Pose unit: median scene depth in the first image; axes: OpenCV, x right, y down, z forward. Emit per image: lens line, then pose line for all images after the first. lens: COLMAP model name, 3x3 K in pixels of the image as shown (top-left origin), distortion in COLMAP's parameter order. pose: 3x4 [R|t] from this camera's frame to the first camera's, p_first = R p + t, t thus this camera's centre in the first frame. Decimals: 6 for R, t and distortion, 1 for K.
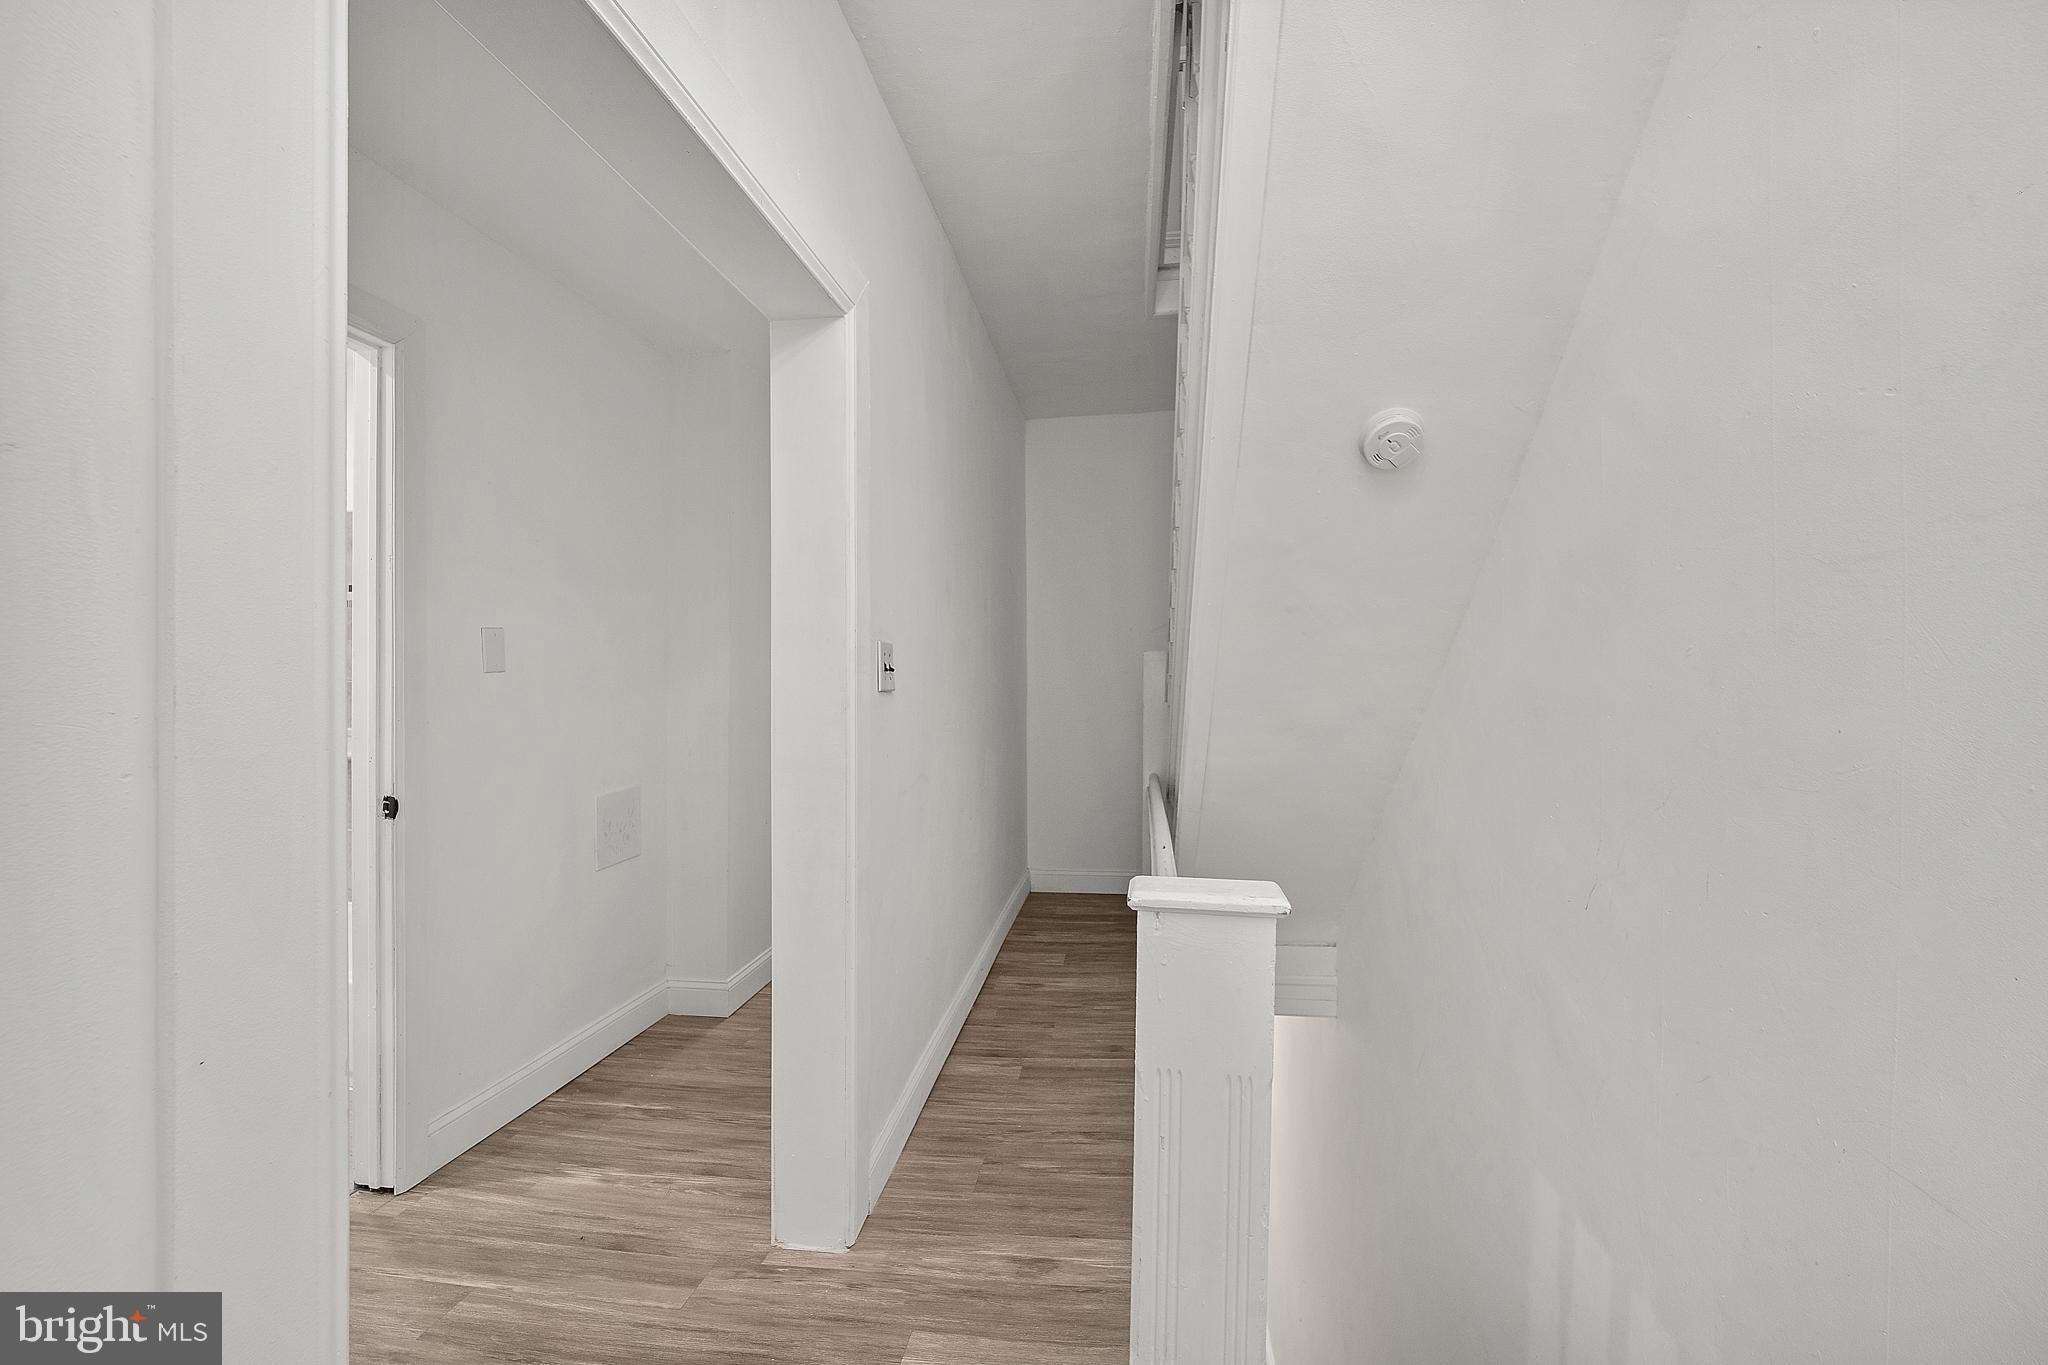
lens RADIAL K [[846.8, 0, 1012.3], [0, 846.8, 673.4], [0, 0, 1]] dist [-0.002059, -0.002384]
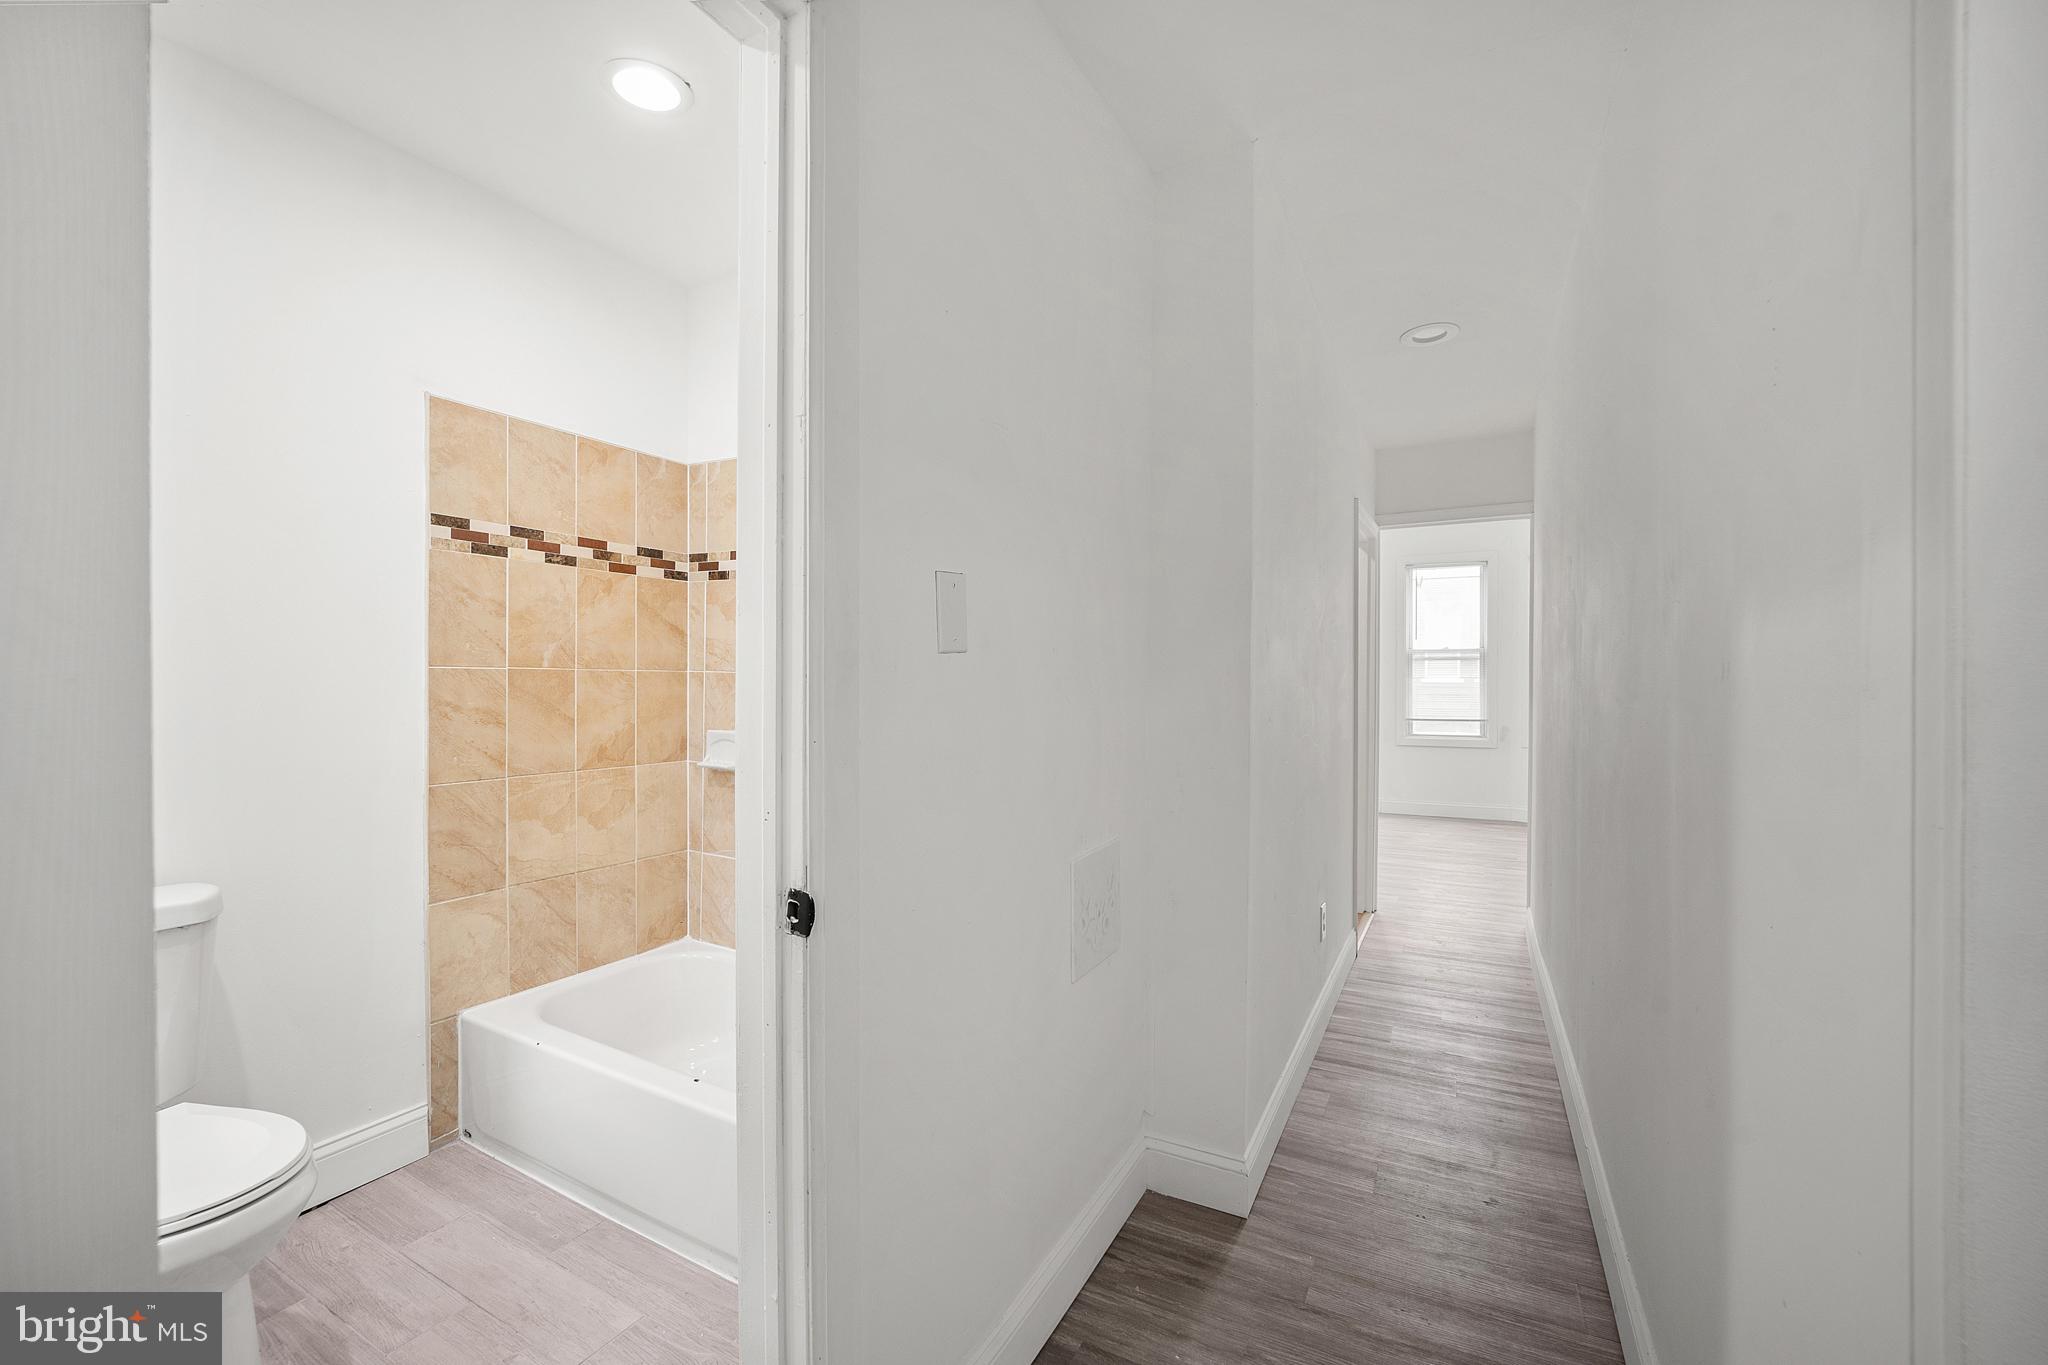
lens RADIAL K [[846.8, 0, 1024.5], [0, 846.8, 685.5], [0, 0, 1]] dist [-0.002059, -0.002384]
pose [[0.936041, 0.001225, -0.351888, -0.427779], [-0.001545, 0.999999, -0.000628, 0.023948], [0.351886, 0.001132, 0.936042, 0.566879]]
